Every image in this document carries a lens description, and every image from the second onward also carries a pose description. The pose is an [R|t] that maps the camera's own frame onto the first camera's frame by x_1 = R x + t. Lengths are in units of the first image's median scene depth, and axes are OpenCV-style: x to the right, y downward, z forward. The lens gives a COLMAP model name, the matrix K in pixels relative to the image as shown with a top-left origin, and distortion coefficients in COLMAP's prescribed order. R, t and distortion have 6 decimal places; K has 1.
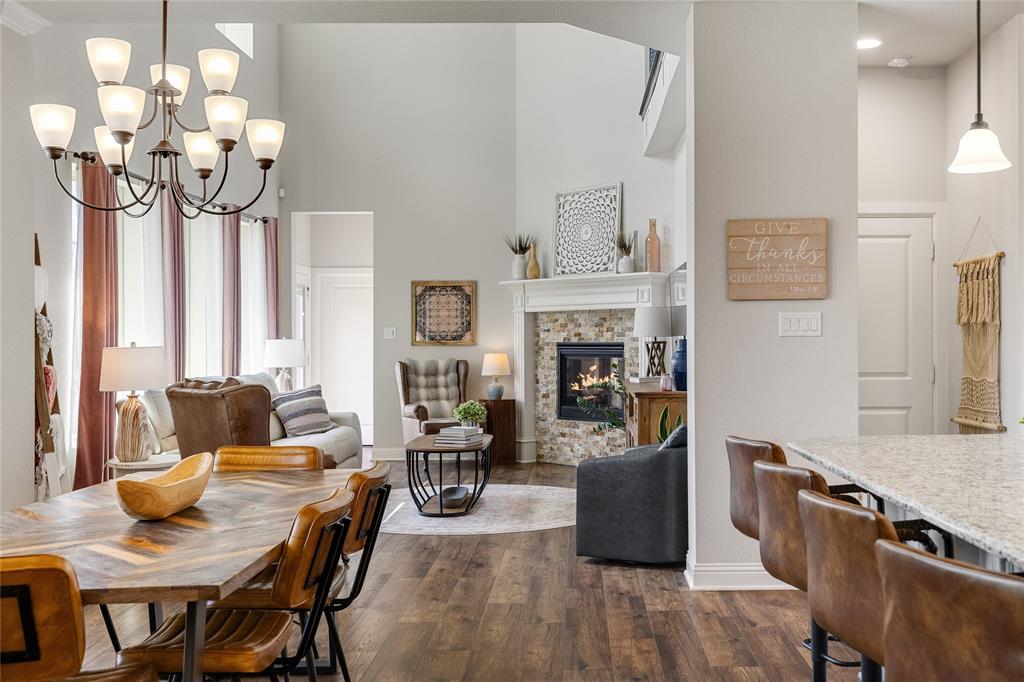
lens RADIAL K [[1027.5, 0, 603.9], [0, 1027.5, 316.9], [0, 0, 1]] dist [-0.007156, 0.013075]
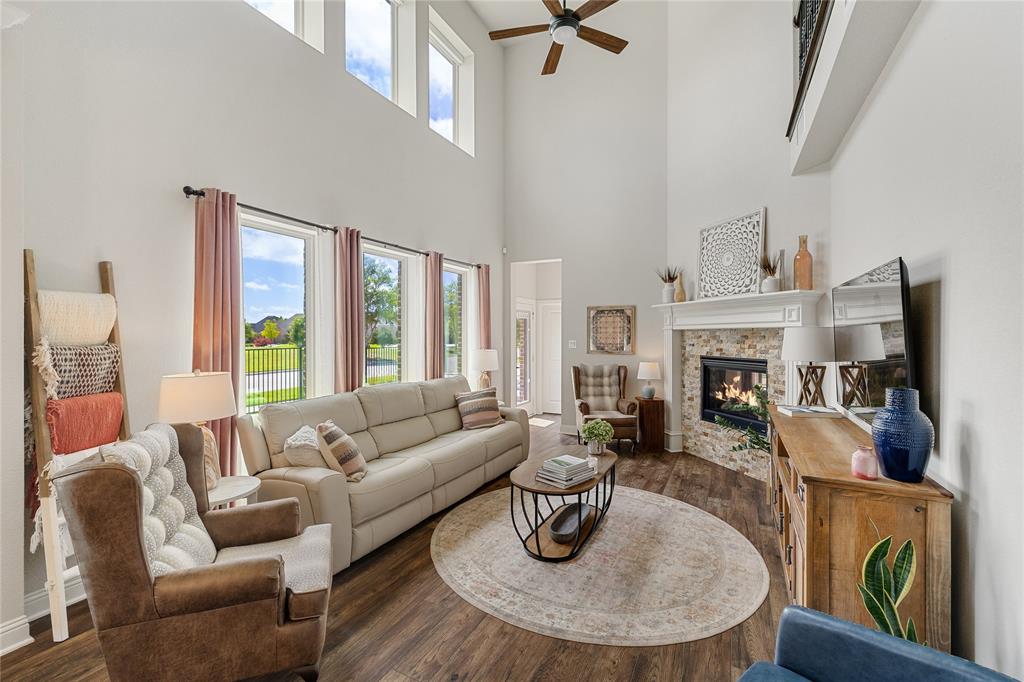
lens RADIAL K [[431.0, 0, 510.9], [0, 431.0, 331.7], [0, 0, 1]] dist [-0.000039, -0.000078]
pose [[0.877316, 0.004349, -0.479894, 0.000945], [0.002279, 0.999910, 0.013226, -0.010453], [0.479908, -0.012697, 0.877227, 0.499799]]
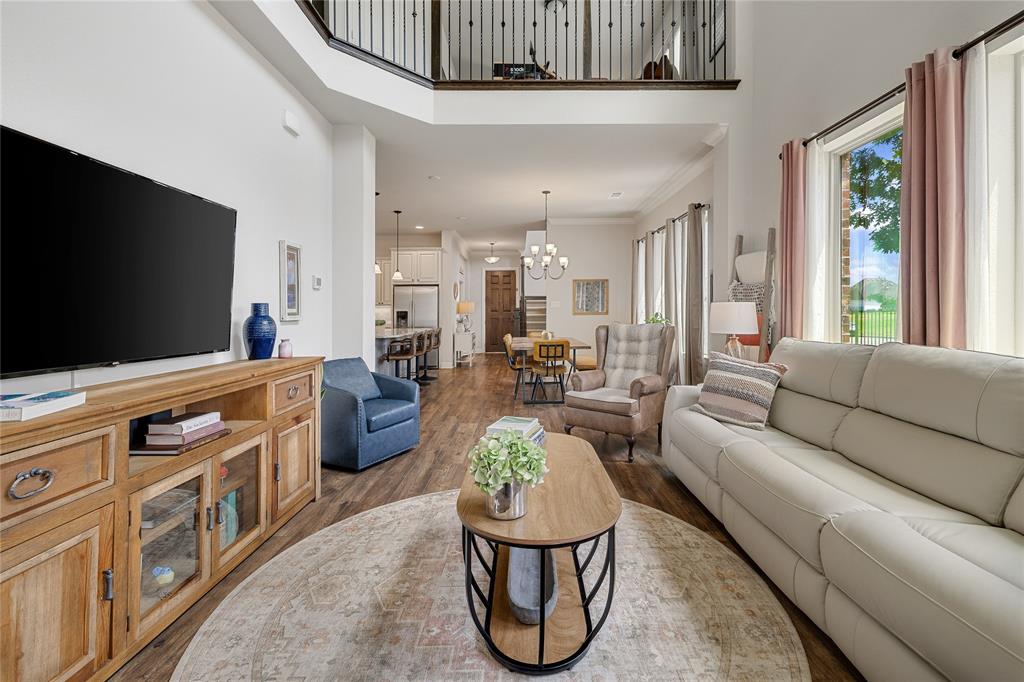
lens RADIAL K [[439.7, 0, 532.2], [0, 439.7, 308.0], [0, 0, 1]] dist [-0.000013, 0.000412]
pose [[-0.999853, 0.017098, 0.000793, -0.122730], [0.017067, 0.999416, -0.029607, 0.030819], [-0.001299, -0.029589, -0.999561, 1.019900]]
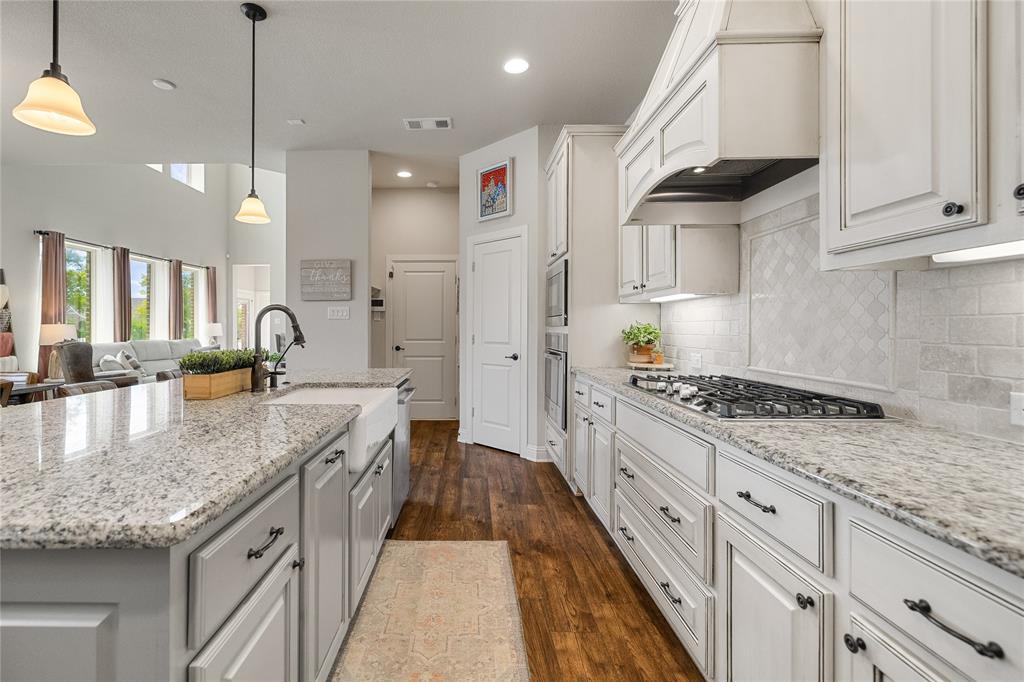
lens RADIAL K [[454.8, 0, 467.6], [0, 454.8, 326.1], [0, 0, 1]] dist [-0.000867, 0.000266]
pose [[0.999019, 0.005908, -0.043895, 0.263283], [-0.005177, 0.999846, 0.016748, 0.009204], [0.043987, -0.016504, 0.998896, 0.071068]]
